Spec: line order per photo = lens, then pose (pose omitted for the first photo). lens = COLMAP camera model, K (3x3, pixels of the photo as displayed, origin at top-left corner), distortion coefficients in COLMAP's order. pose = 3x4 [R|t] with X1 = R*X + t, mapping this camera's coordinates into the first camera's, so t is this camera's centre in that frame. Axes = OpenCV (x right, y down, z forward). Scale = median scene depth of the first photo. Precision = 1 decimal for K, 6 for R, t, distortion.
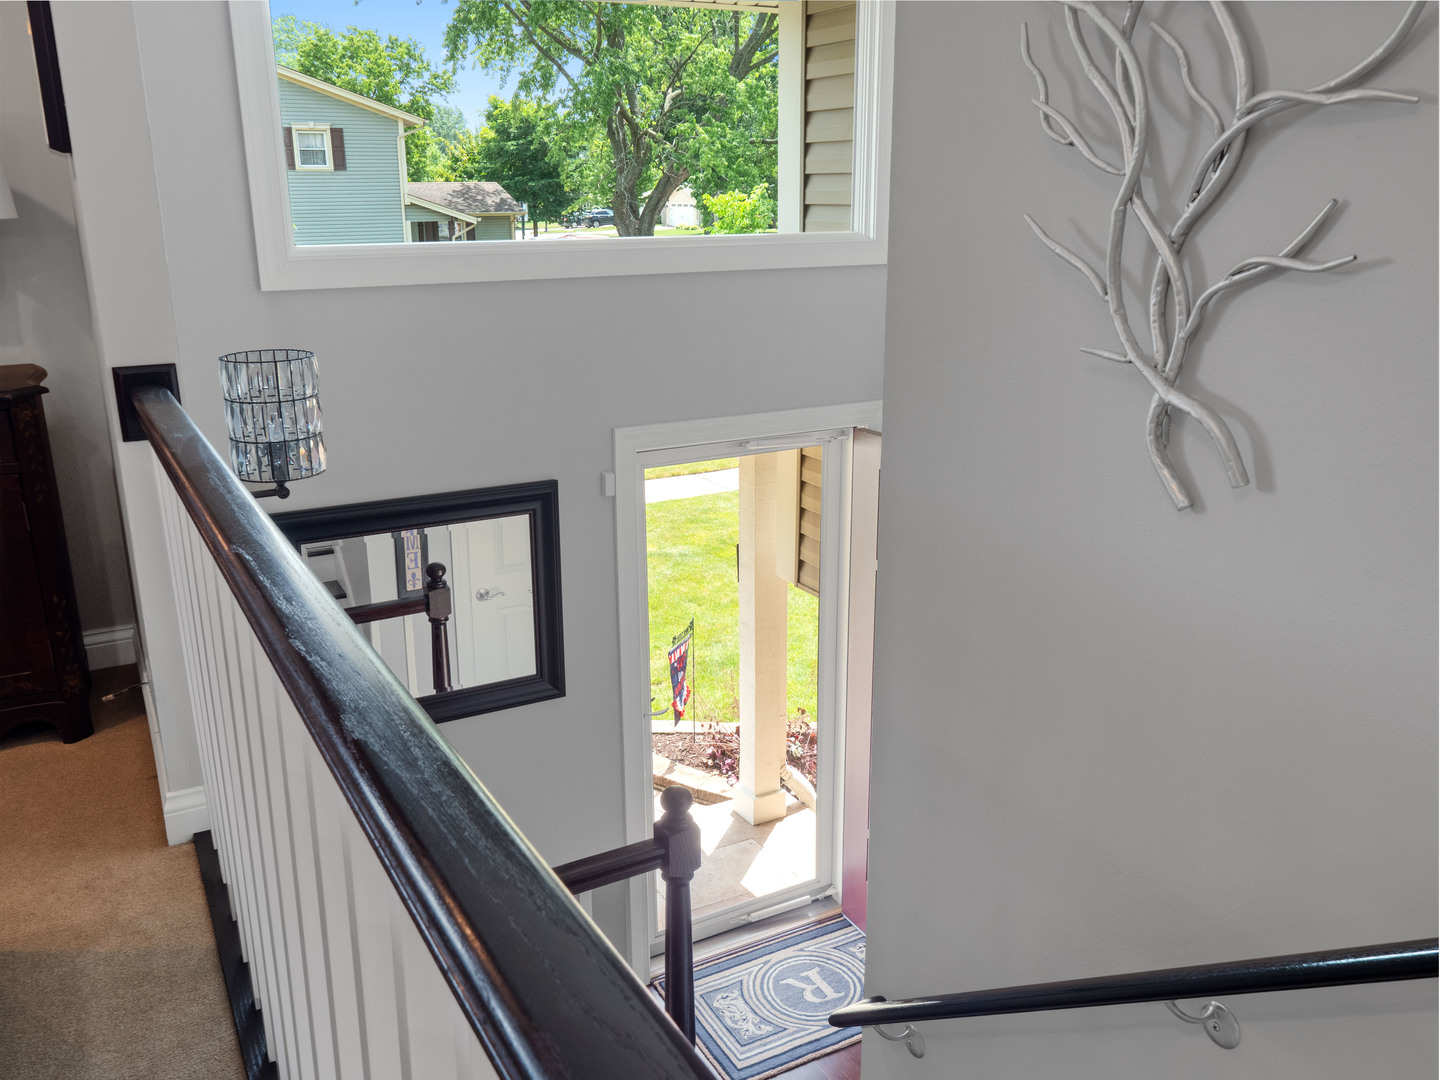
lens RADIAL K [[1176.8, 0, 720.9], [0, 1176.8, 526.3], [0, 0, 1]] dist [-0.005209, 0.021709]
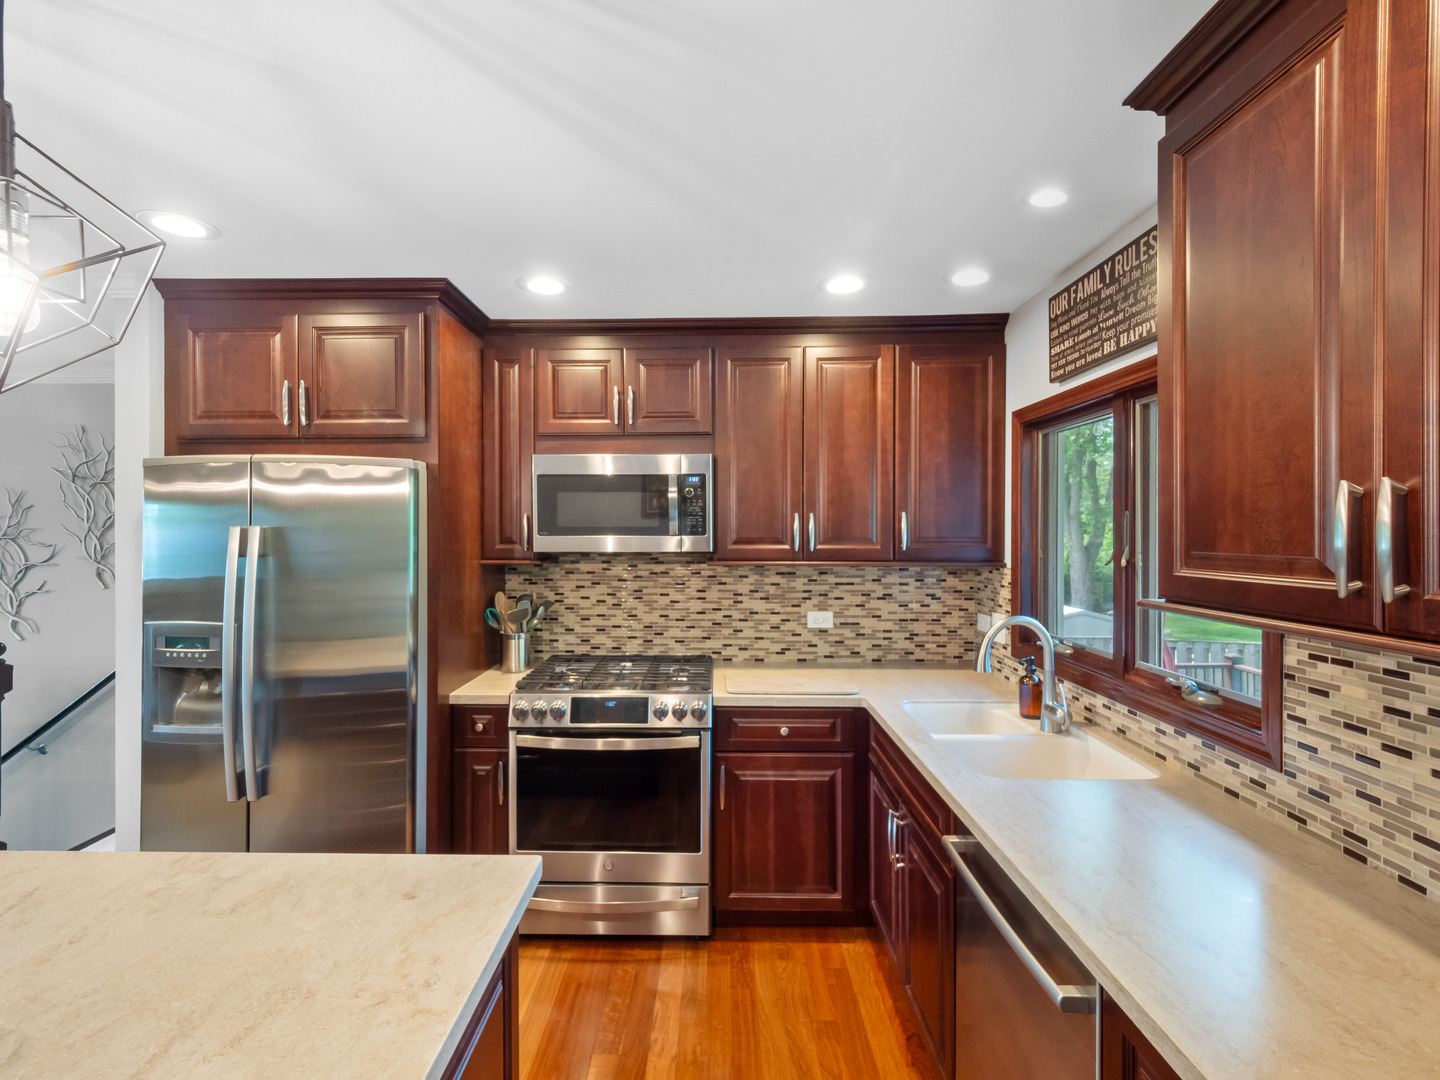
lens RADIAL K [[670.8, 0, 696.8], [0, 670.8, 532.9], [0, 0, 1]] dist [0.009004, 0.001048]
pose [[0.511685, 0.007338, 0.859142, -0.050458], [0.233022, 0.961298, -0.146993, 0.053045], [-0.826970, 0.275413, 0.490172, -0.241335]]
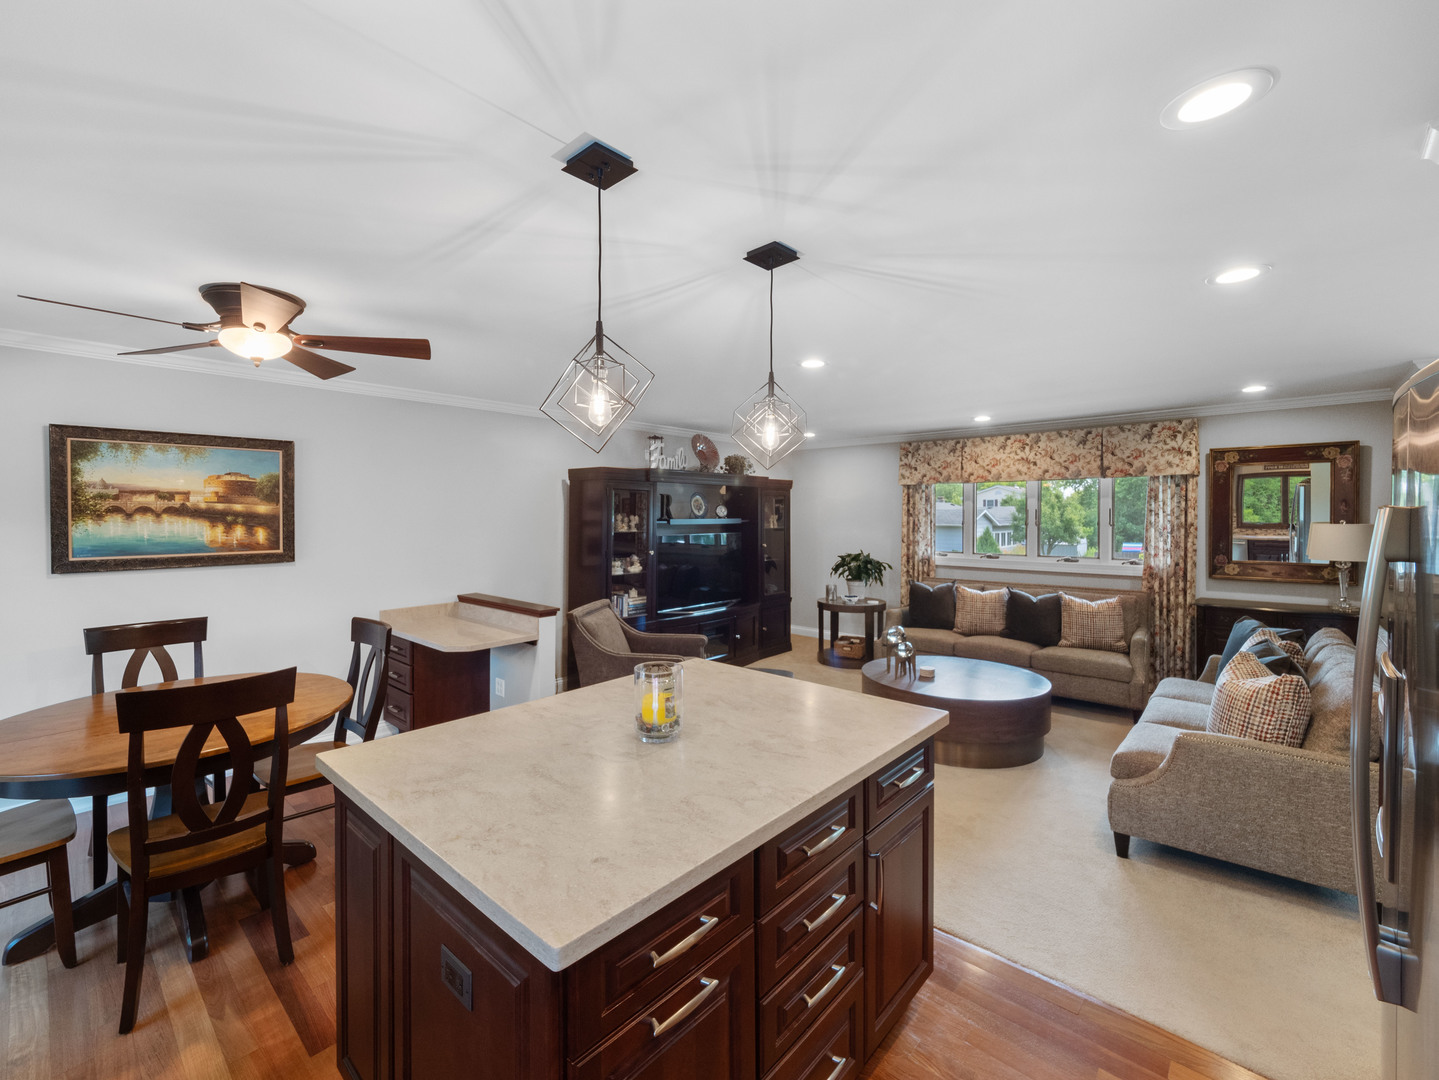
lens RADIAL K [[619.9, 0, 720.9], [0, 619.9, 518.3], [0, 0, 1]] dist [0.005177, -0.001266]
pose [[0.323170, 0.009342, -0.946295, 0.065170], [-0.267556, 0.960056, -0.081896, 0.038156], [0.907731, 0.279653, 0.312761, -0.188215]]
